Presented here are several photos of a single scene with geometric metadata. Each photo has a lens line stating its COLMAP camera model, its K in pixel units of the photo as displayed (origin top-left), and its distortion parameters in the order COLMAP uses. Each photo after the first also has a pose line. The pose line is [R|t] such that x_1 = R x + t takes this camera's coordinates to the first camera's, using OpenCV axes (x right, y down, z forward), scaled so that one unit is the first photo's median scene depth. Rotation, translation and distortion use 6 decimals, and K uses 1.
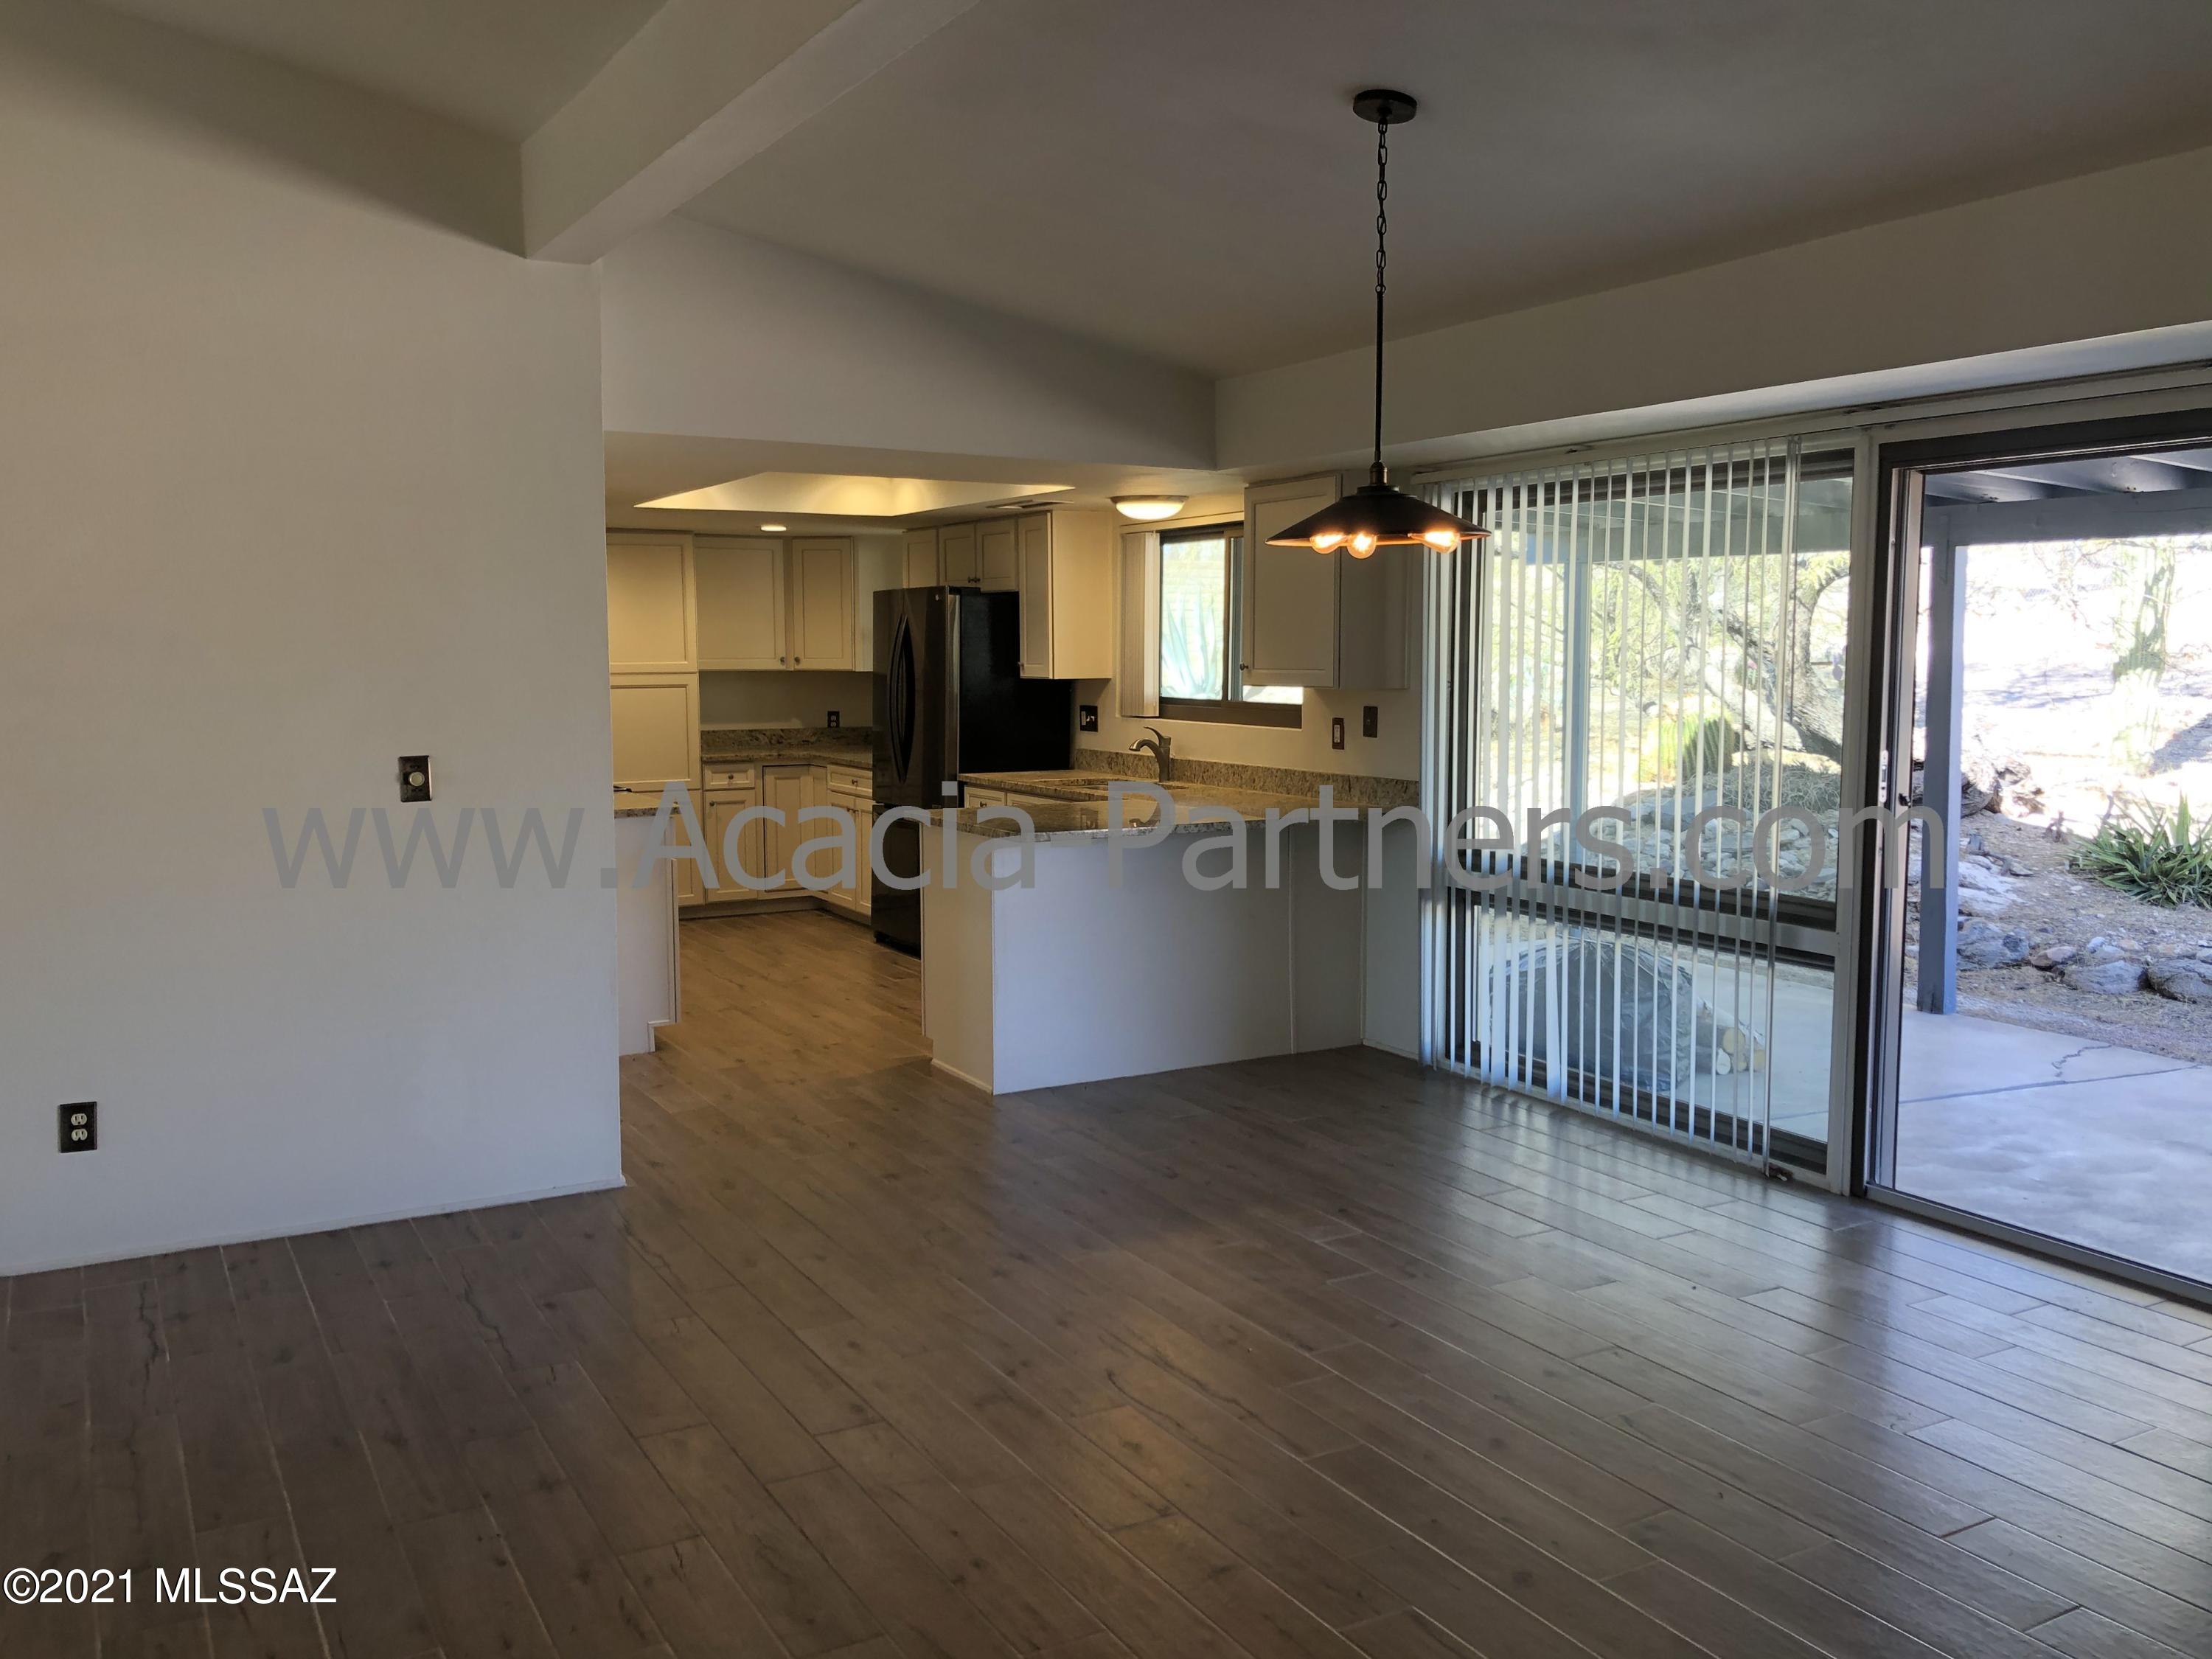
lens RADIAL K [[1829.5, 0, 1107.2], [0, 1829.5, 792.9], [0, 0, 1]] dist [0.010561, 0.000044]
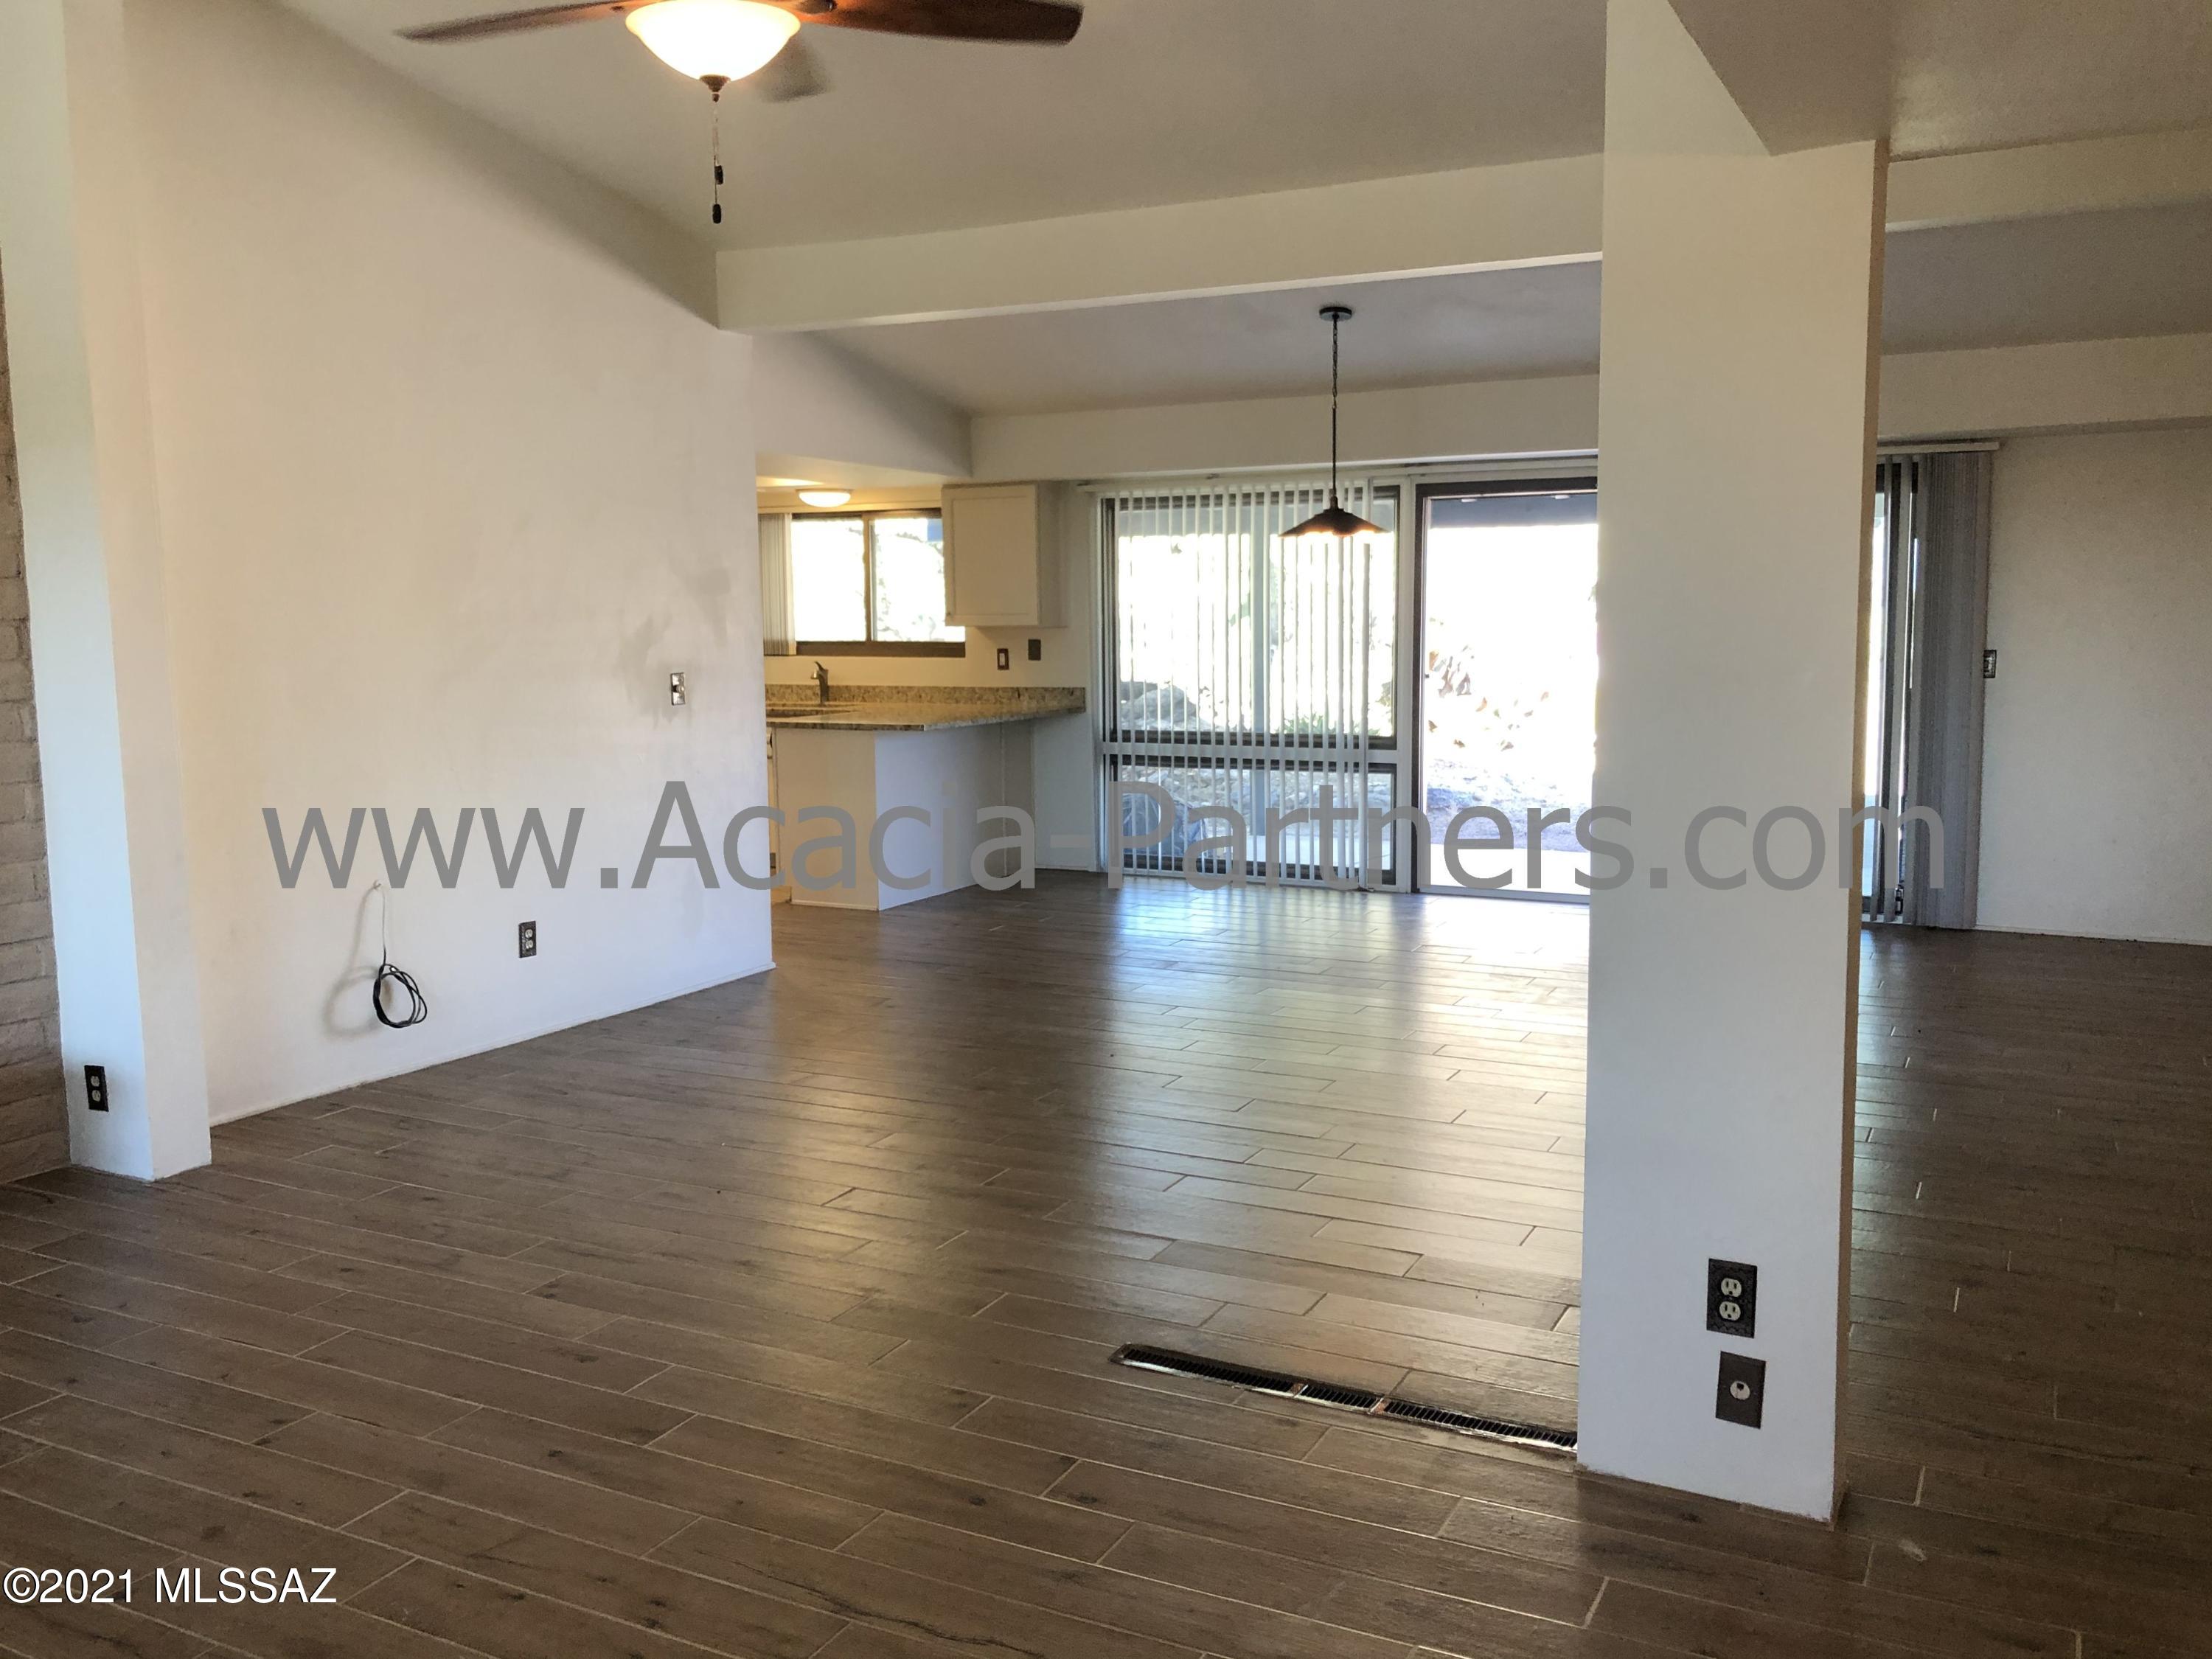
lens RADIAL K [[1842.1, 0, 1092.9], [0, 1842.1, 814.5], [0, 0, 1]] dist [0.020179, -0.010507]
pose [[0.836207, -0.068804, 0.544081, -0.504681], [0.054437, 0.997613, 0.042490, 0.026413], [-0.545706, -0.005912, 0.837956, -0.219811]]
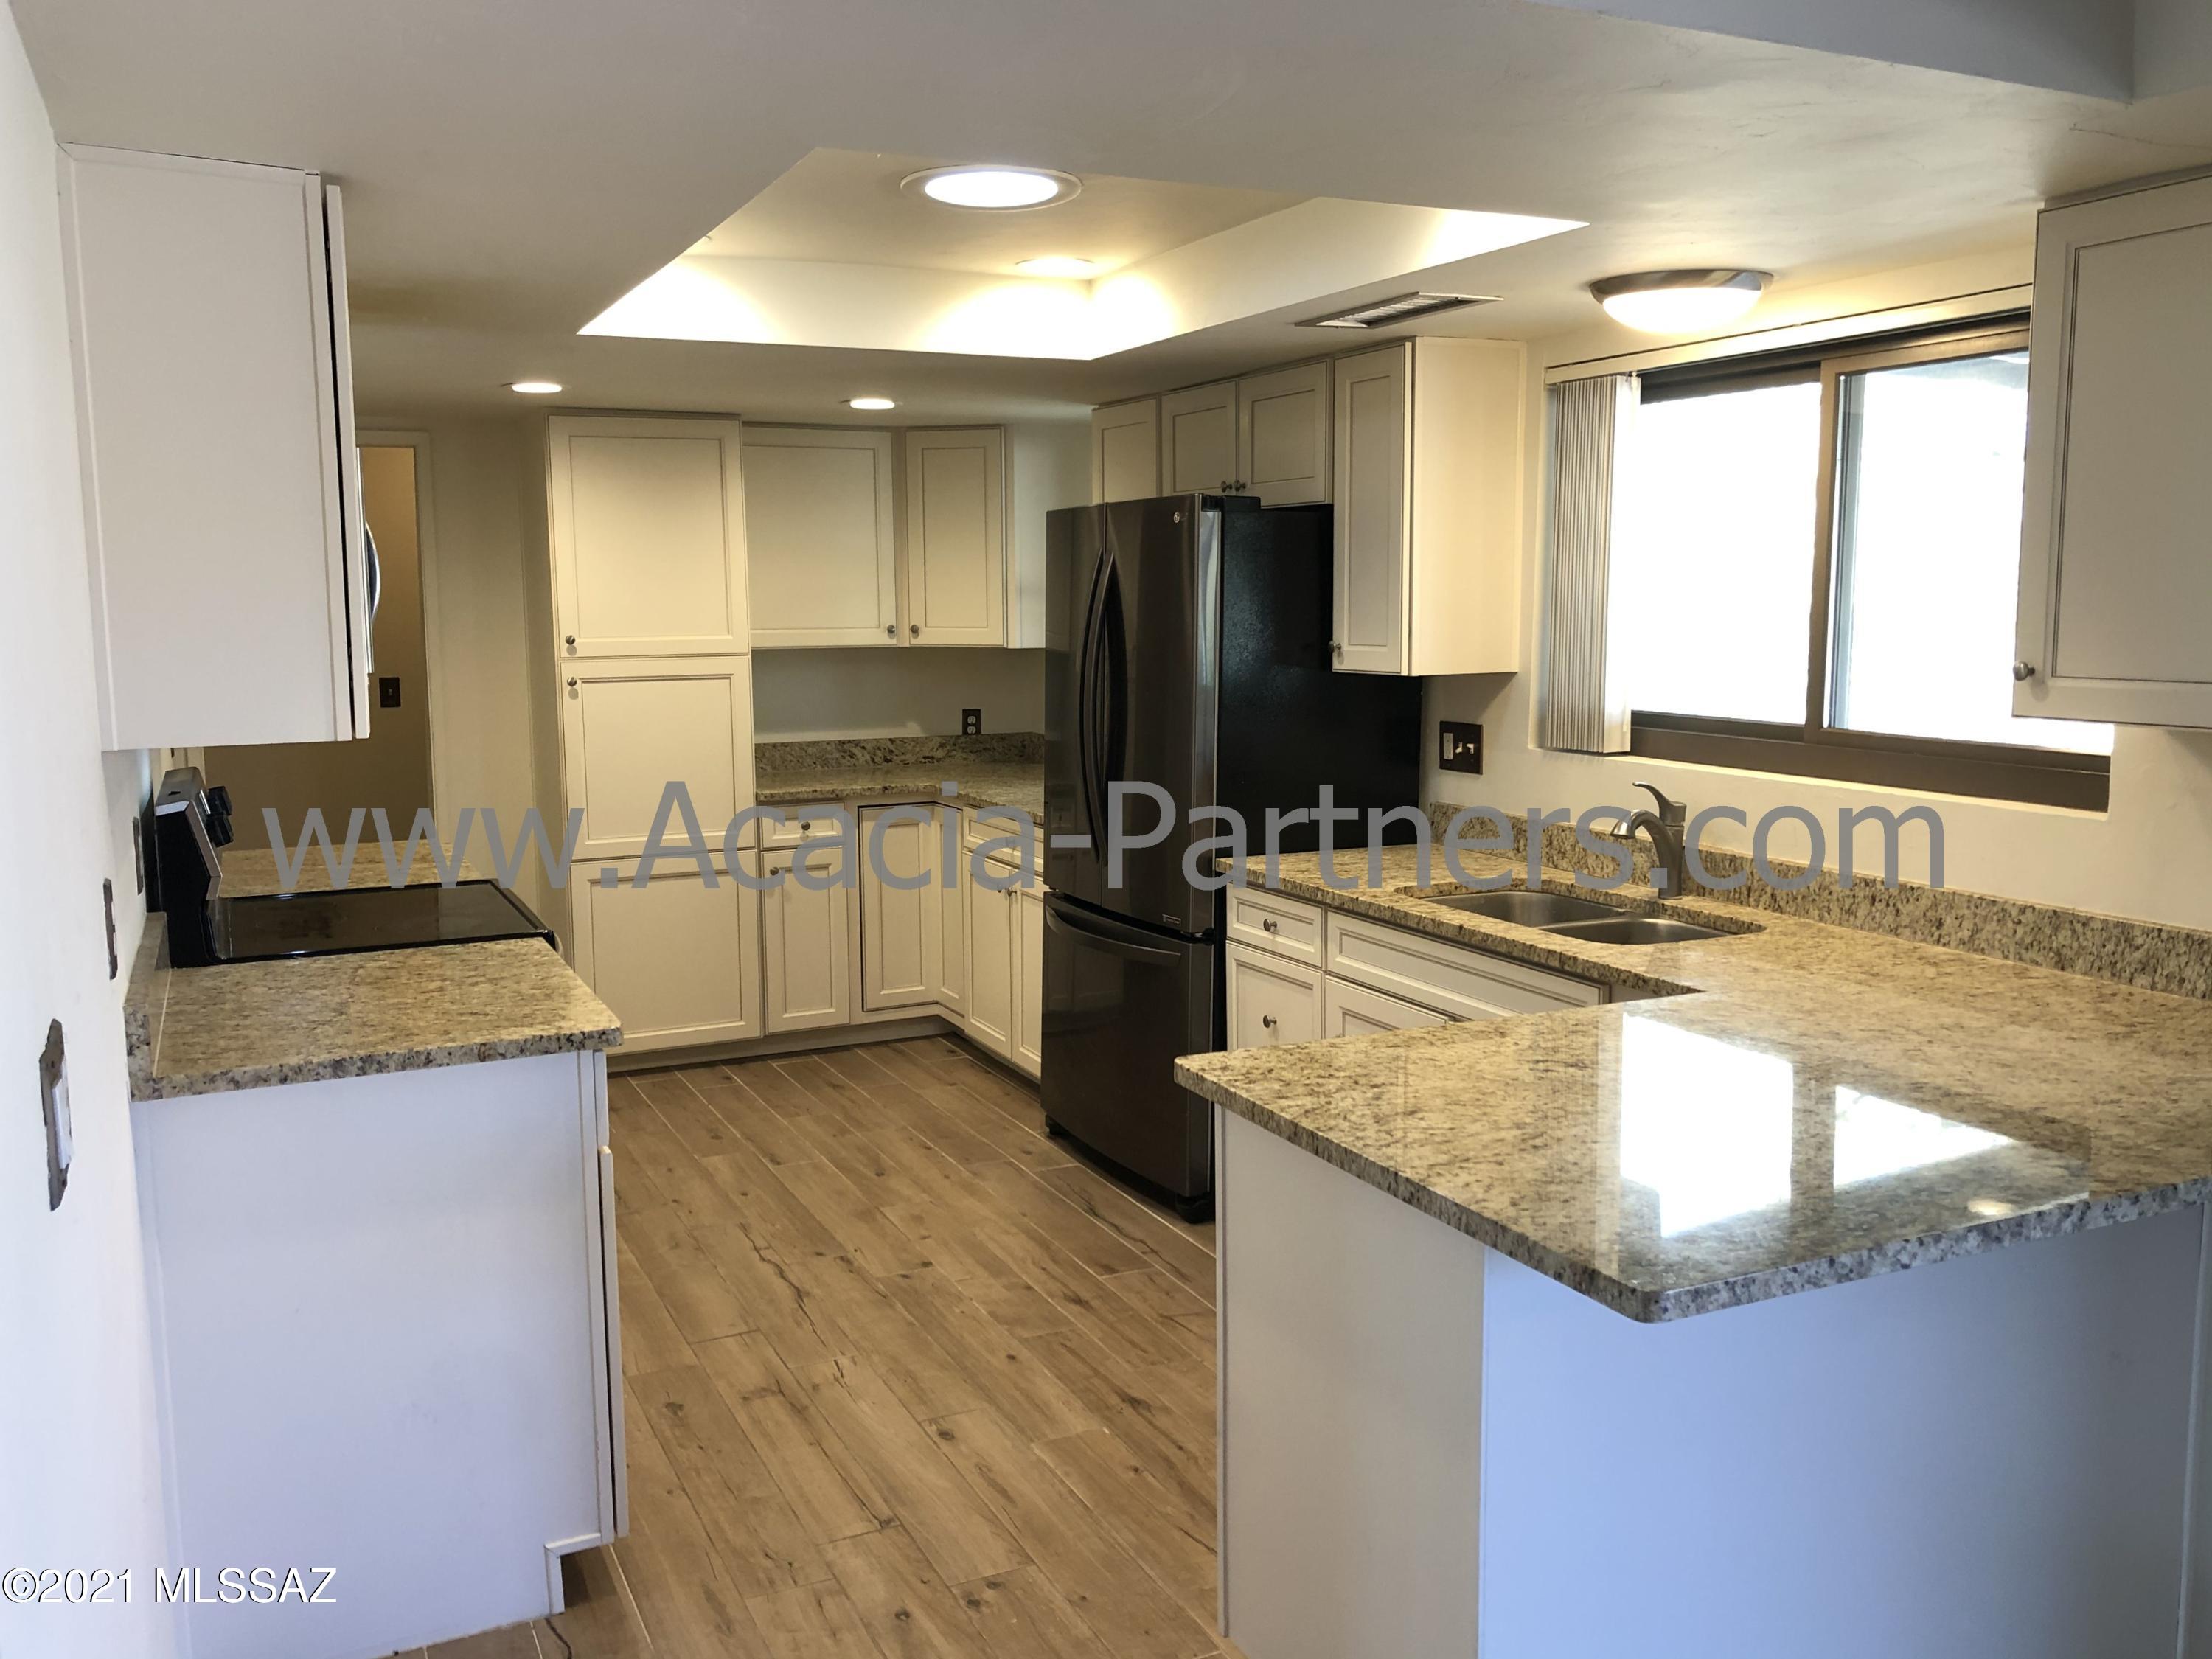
lens RADIAL K [[1842.1, 0, 1092.9], [0, 1842.1, 814.5], [0, 0, 1]] dist [0.020179, -0.010507]
pose [[0.997046, 0.004052, -0.076696, -0.075893], [-0.001154, 0.999285, 0.037801, -0.042116], [0.076794, -0.037600, 0.996338, 0.473259]]
